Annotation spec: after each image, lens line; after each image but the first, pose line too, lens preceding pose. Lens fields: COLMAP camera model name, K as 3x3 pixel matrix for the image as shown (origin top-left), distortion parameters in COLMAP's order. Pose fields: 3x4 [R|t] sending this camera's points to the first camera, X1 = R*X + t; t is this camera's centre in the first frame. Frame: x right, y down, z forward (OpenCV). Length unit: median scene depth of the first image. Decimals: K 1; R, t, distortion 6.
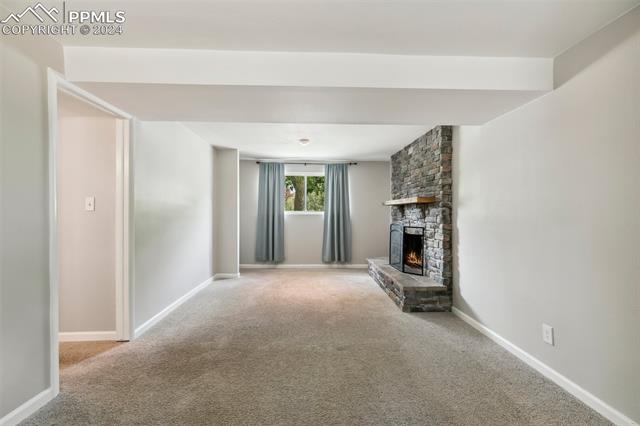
lens RADIAL K [[286.6, 0, 318.5], [0, 286.6, 212.6], [0, 0, 1]] dist [0.001821, 0.000395]
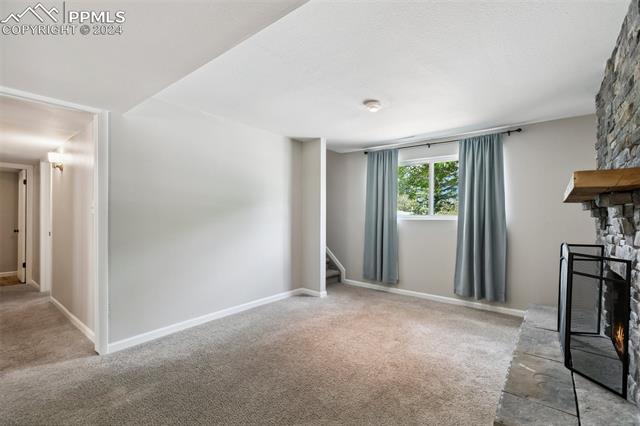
lens RADIAL K [[286.6, 0, 318.5], [0, 286.6, 212.6], [0, 0, 1]] dist [0.001821, 0.000395]
pose [[0.758877, -0.005623, -0.651210, 0.201823], [-0.004837, 0.999886, -0.014270, 0.001193], [0.651216, 0.013979, 0.758763, 0.321221]]
